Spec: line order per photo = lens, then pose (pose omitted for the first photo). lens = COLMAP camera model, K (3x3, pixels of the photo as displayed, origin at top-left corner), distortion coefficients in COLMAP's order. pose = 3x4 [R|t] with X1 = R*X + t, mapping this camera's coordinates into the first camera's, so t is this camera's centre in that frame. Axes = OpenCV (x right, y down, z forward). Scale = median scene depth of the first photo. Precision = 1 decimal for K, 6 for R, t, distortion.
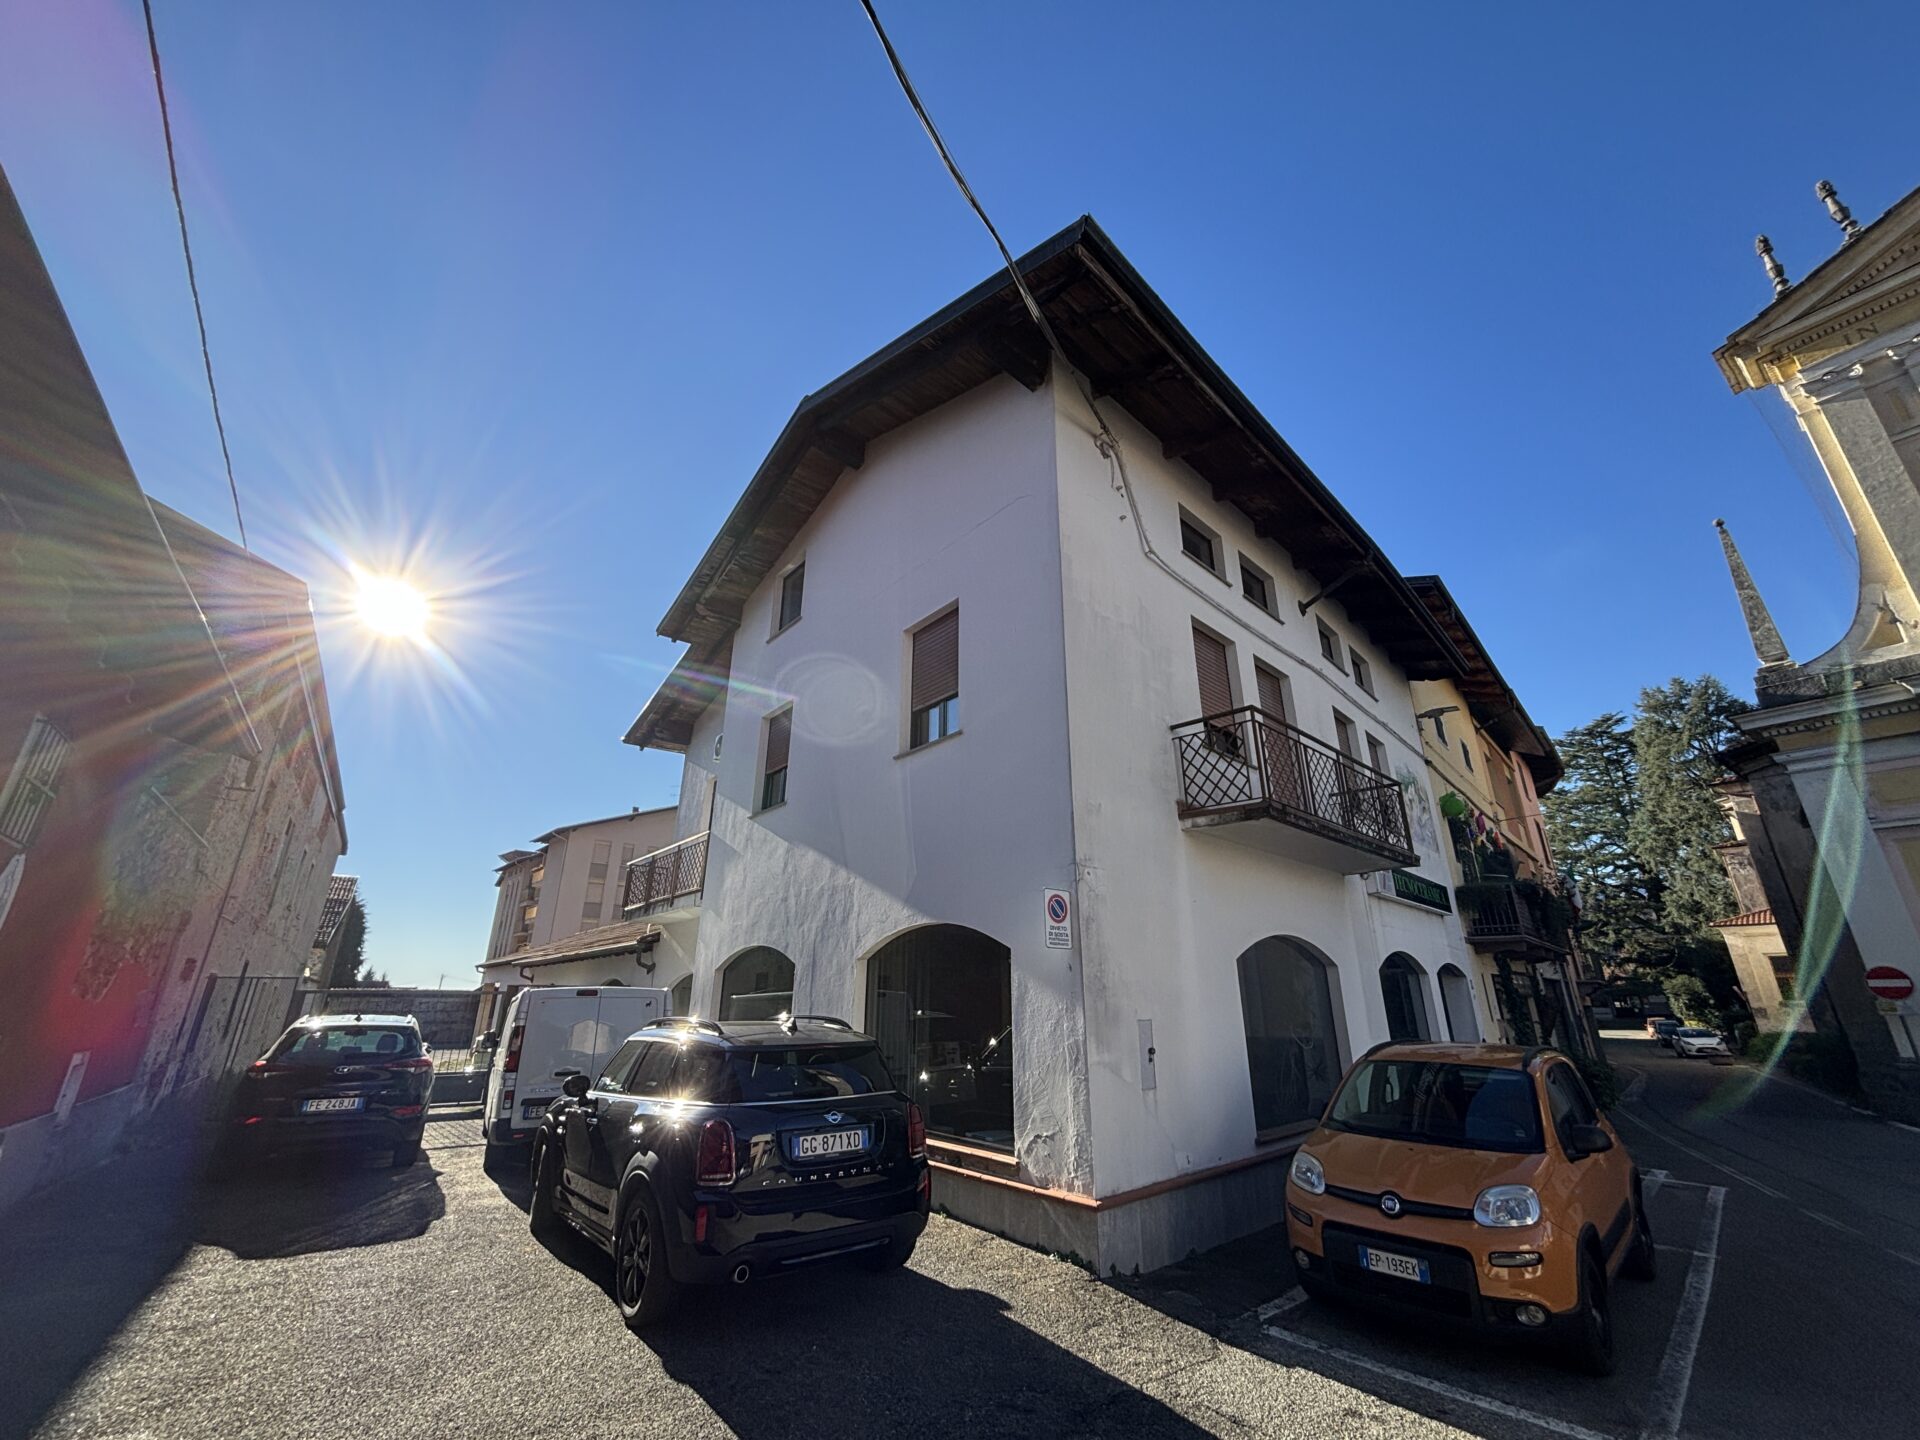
lens RADIAL K [[778.1, 0, 958.0], [0, 778.1, 709.5], [0, 0, 1]] dist [-0.014331, 0.007665]
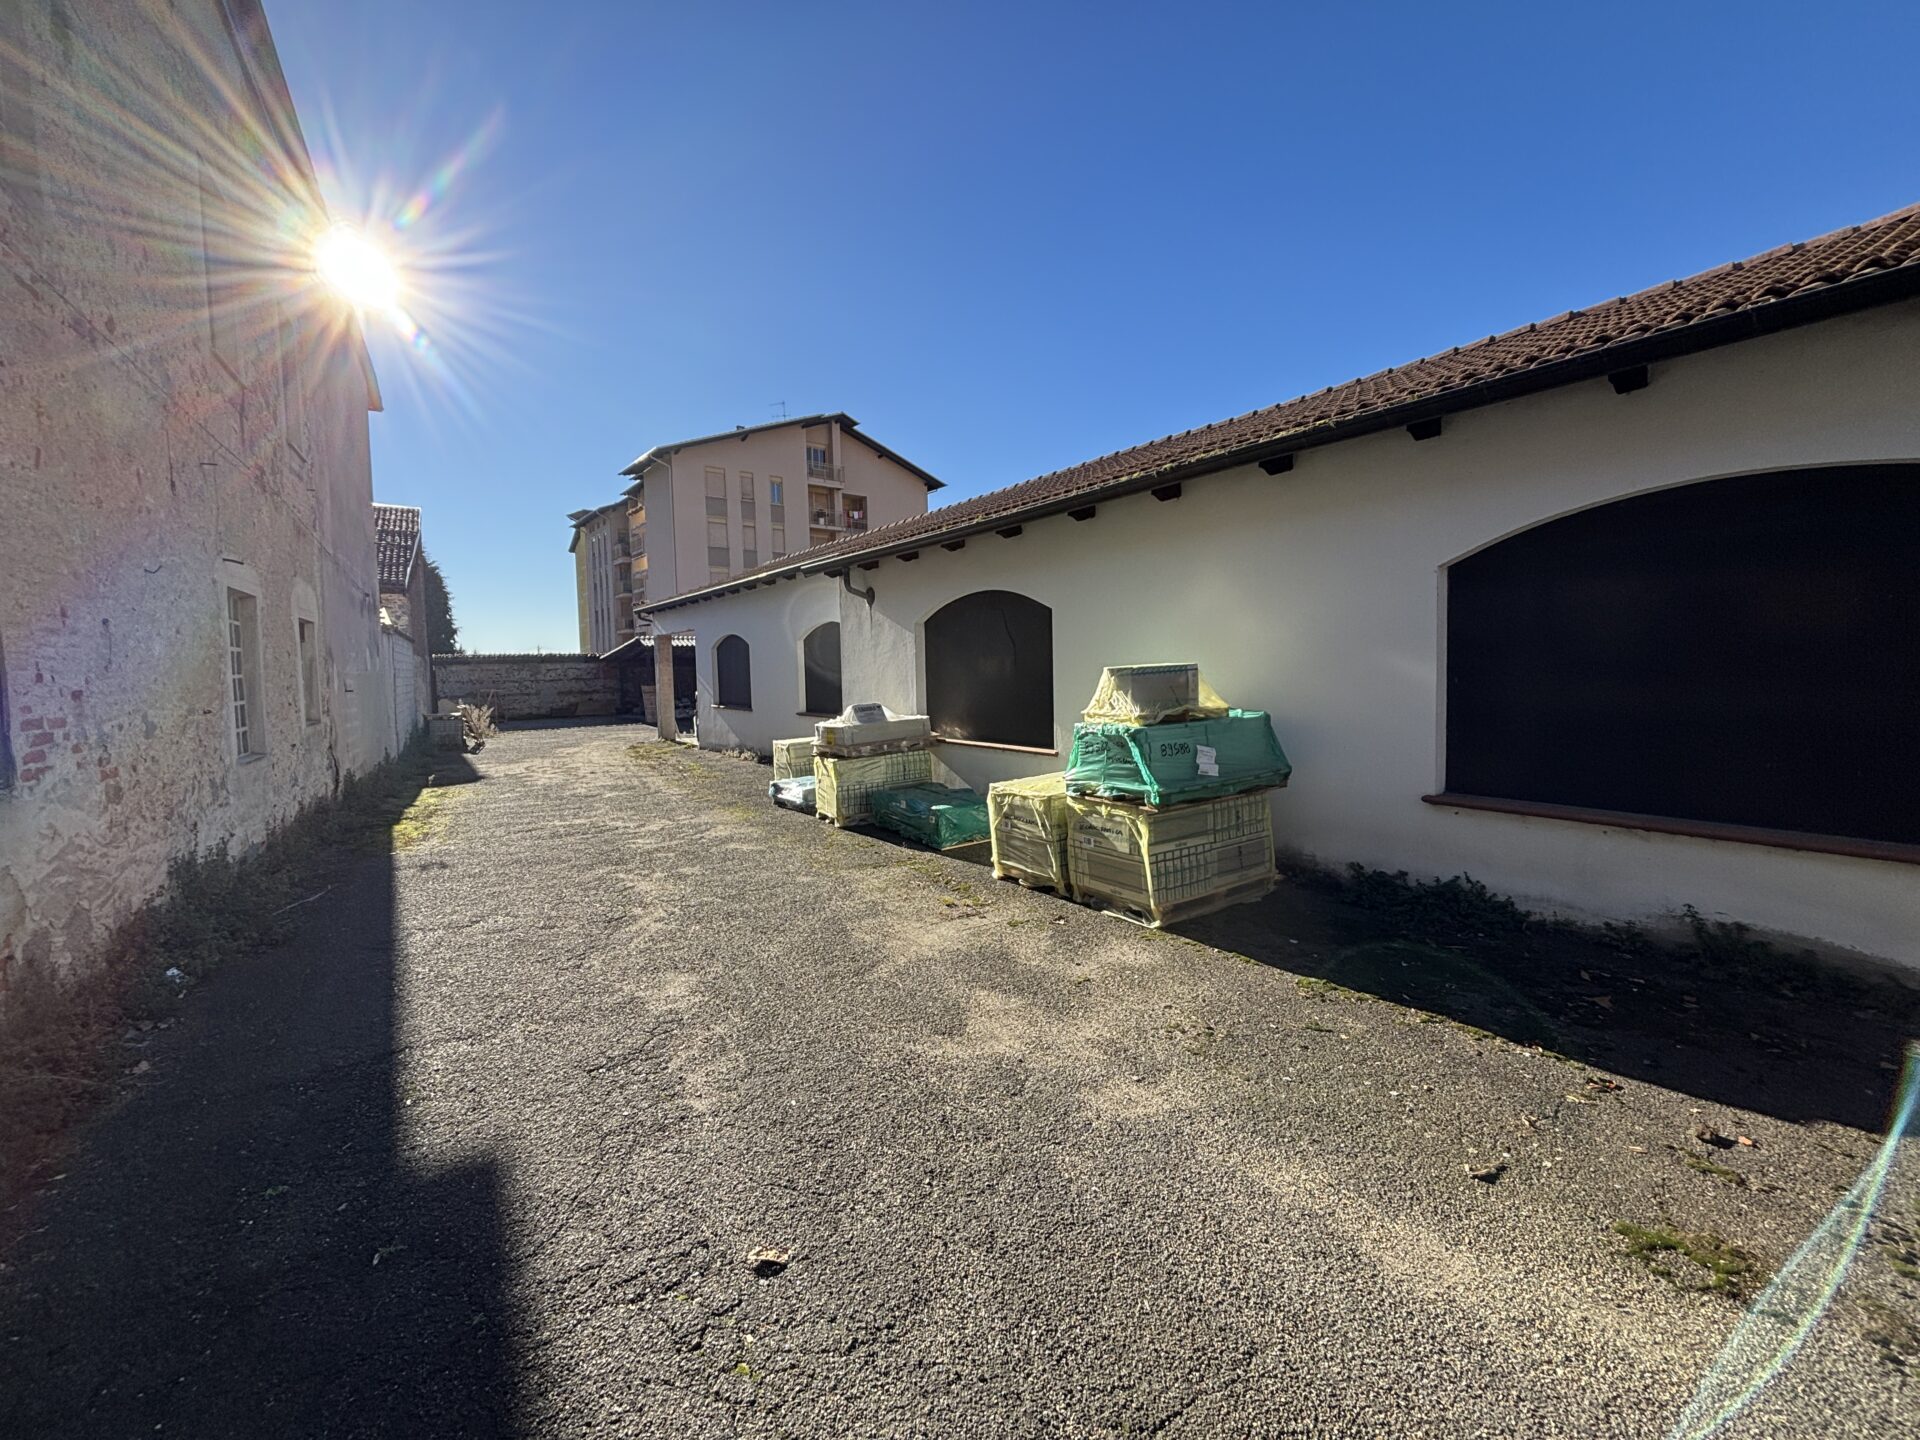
lens RADIAL K [[778.1, 0, 958.0], [0, 778.1, 709.5], [0, 0, 1]] dist [-0.014331, 0.007665]
pose [[0.998347, -0.029978, -0.049040, -0.178280], [0.047265, 0.913672, 0.403695, 0.086056], [0.032704, -0.405345, 0.913578, 0.202577]]
